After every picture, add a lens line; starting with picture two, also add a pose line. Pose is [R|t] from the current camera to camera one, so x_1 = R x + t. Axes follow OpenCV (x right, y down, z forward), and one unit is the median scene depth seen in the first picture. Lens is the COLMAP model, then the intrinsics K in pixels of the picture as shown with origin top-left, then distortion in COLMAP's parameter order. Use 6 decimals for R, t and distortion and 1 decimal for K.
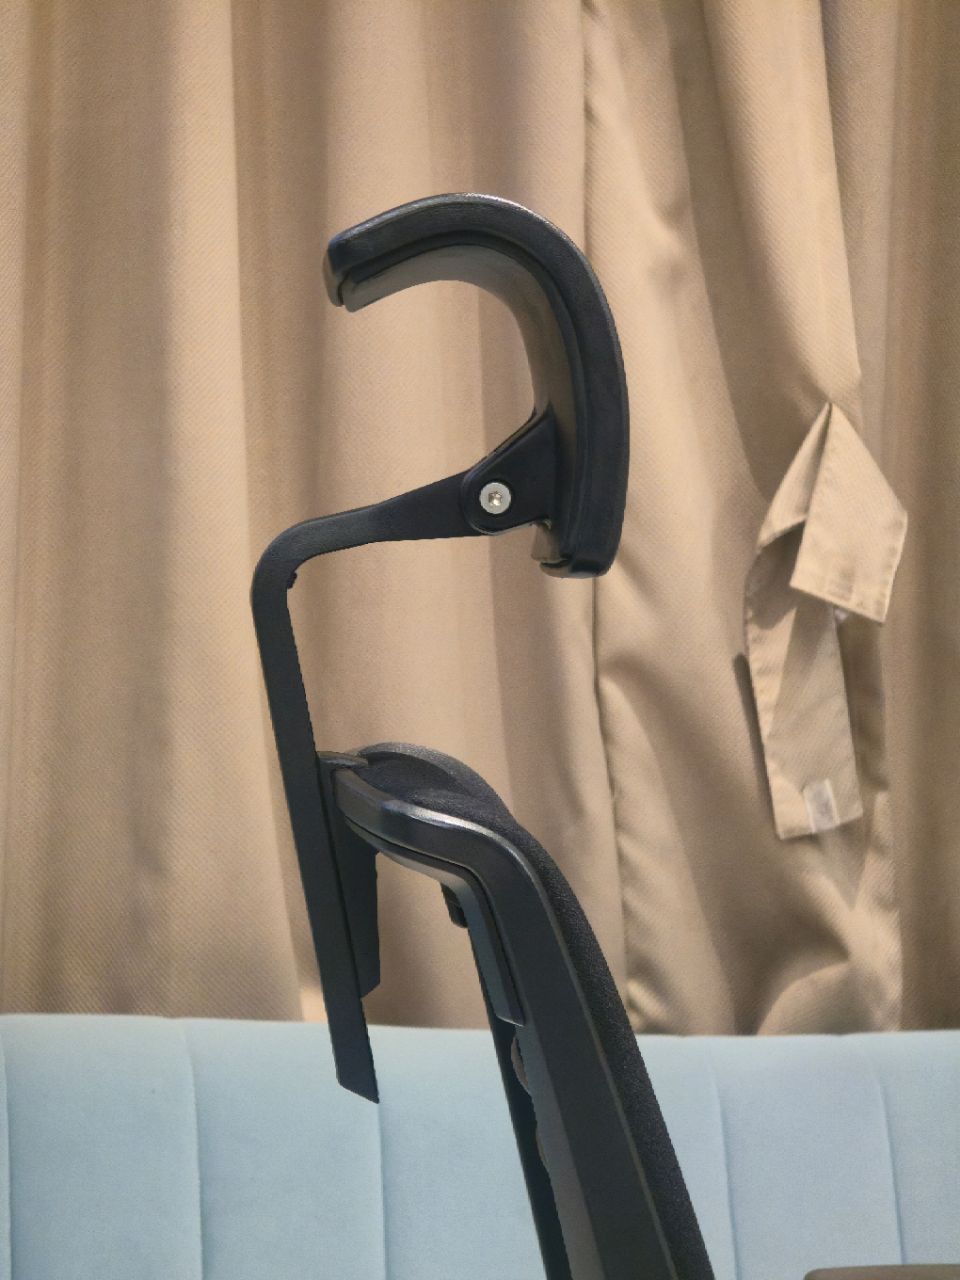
lens RADIAL K [[4299.1, 0, 479.6], [0, 4299.1, 615.4], [0, 0, 1]] dist [0.622833, 0.000000]
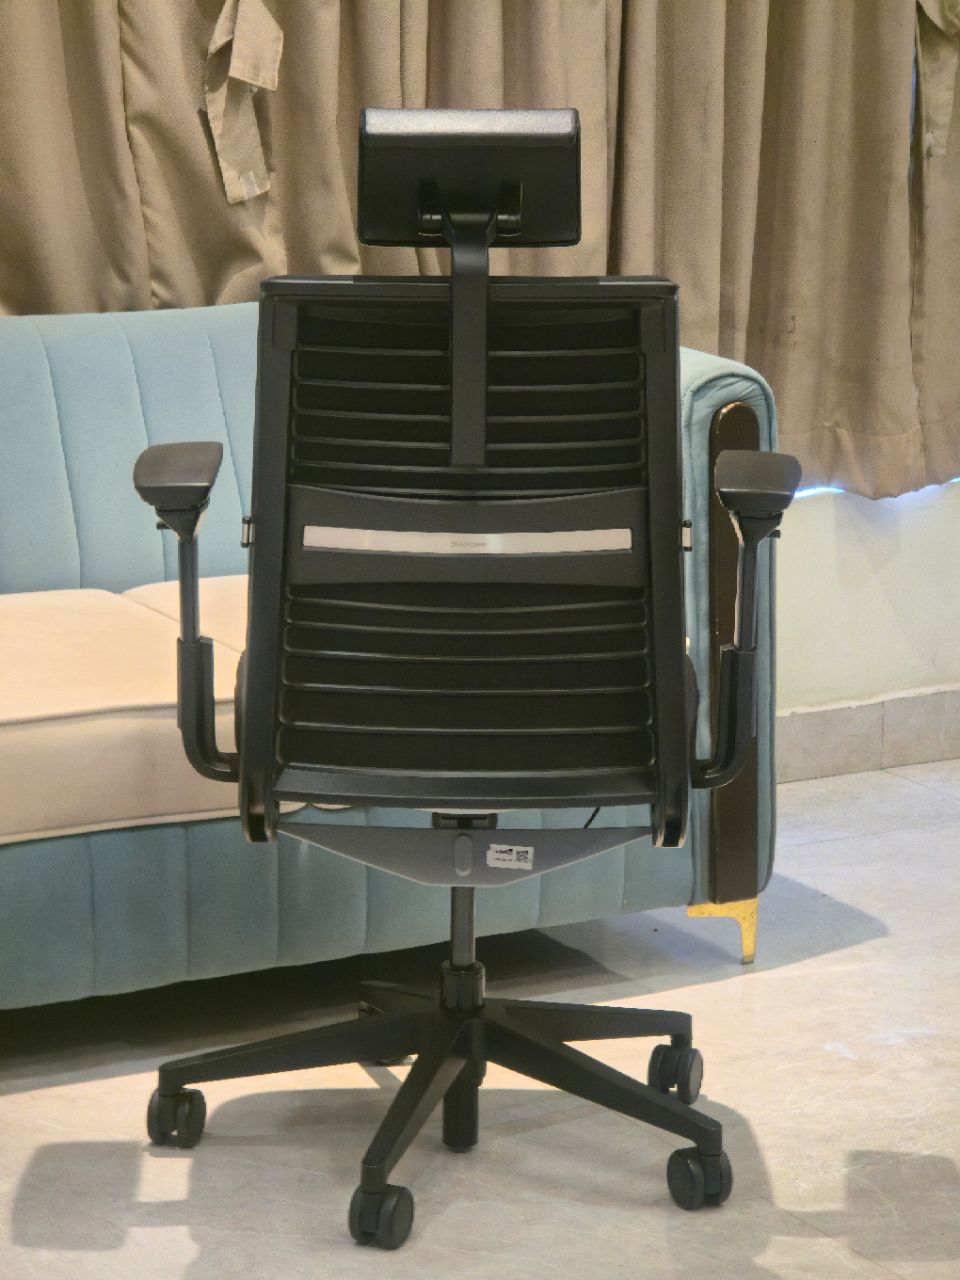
lens RADIAL K [[4299.1, 0, 472.5], [0, 4299.1, 643.2], [0, 0, 1]] dist [0.622833, 0.000000]
pose [[0.984186, -0.075666, 0.160165, -0.149433], [0.043670, 0.979911, 0.194594, -0.129761], [-0.171672, -0.184522, 0.967719, -0.942960]]
